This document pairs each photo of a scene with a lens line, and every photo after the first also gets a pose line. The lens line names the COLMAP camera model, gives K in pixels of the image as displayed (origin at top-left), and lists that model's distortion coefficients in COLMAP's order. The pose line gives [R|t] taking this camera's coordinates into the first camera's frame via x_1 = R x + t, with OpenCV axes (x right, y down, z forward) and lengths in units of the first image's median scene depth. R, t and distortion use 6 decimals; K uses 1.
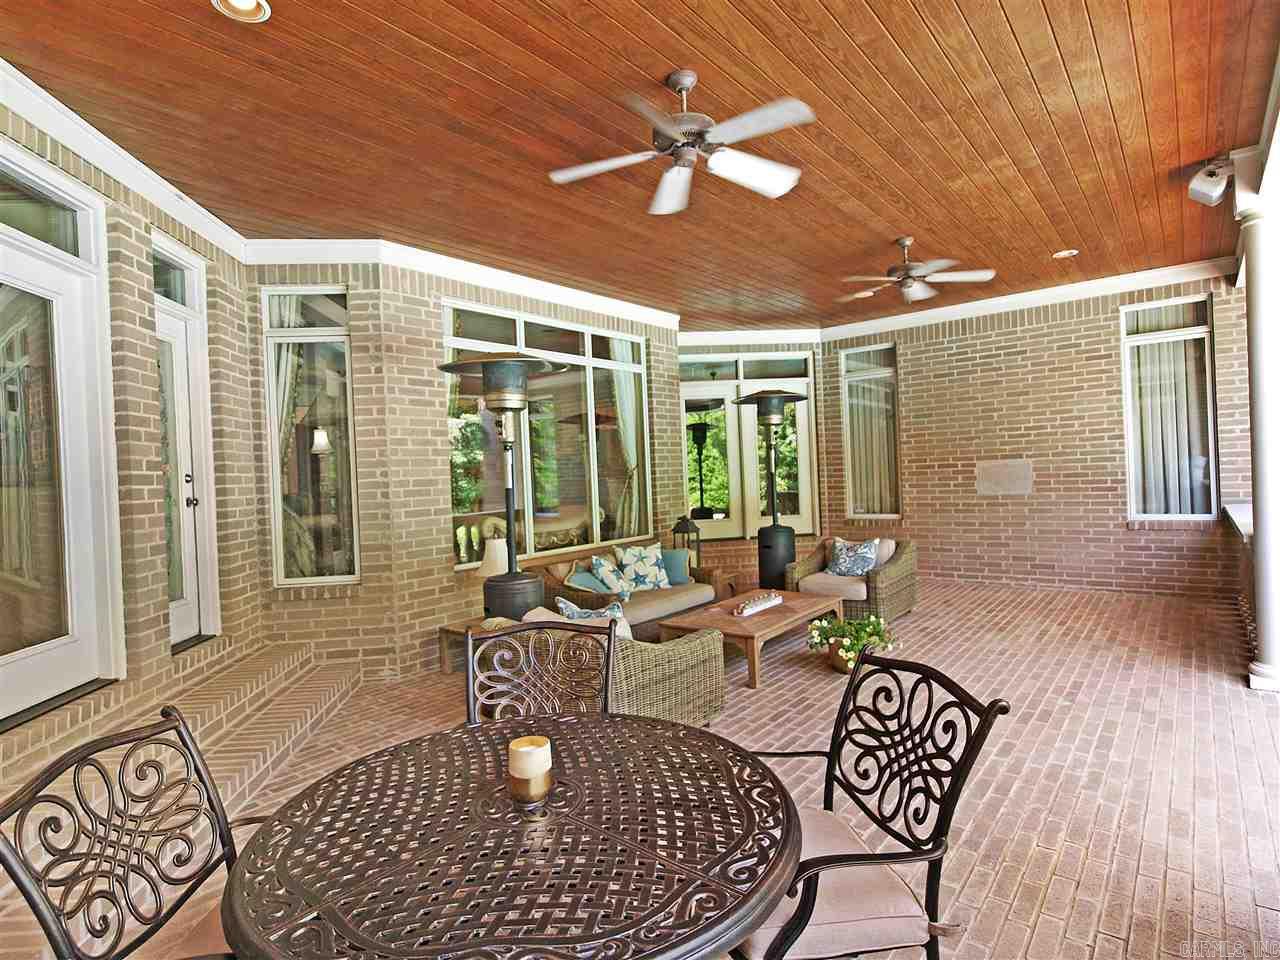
lens RADIAL K [[692.8, 0, 638.5], [0, 692.8, 479.4], [0, 0, 1]] dist [-0.004484, -0.002295]
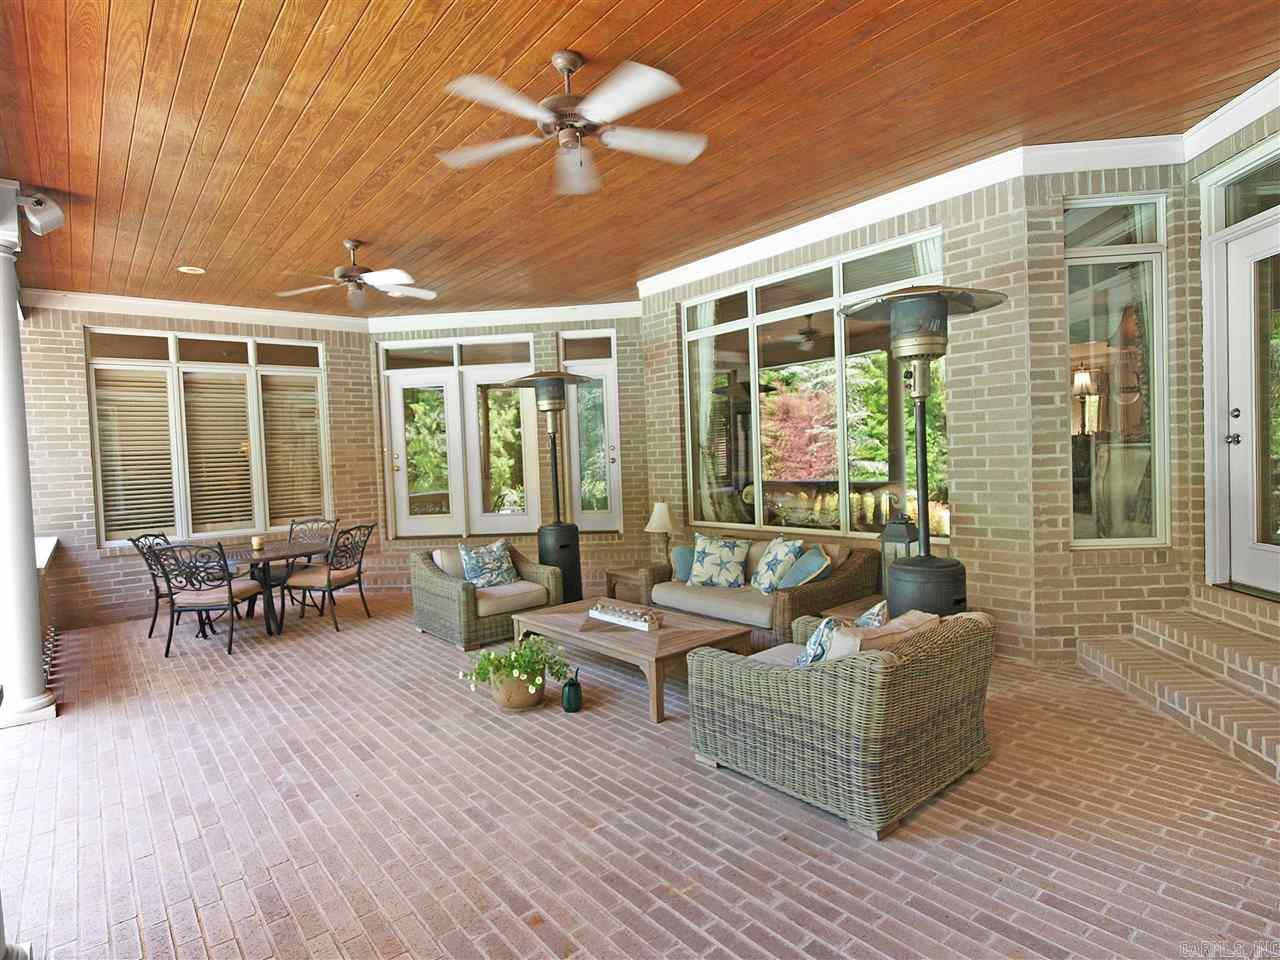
lens RADIAL K [[692.8, 0, 638.5], [0, 692.8, 479.4], [0, 0, 1]] dist [-0.004484, -0.002295]
pose [[-0.206016, 0.087906, -0.974592, 1.041578], [0.044981, 0.995755, 0.080307, -0.057252], [0.977514, -0.027294, -0.209096, 1.282463]]
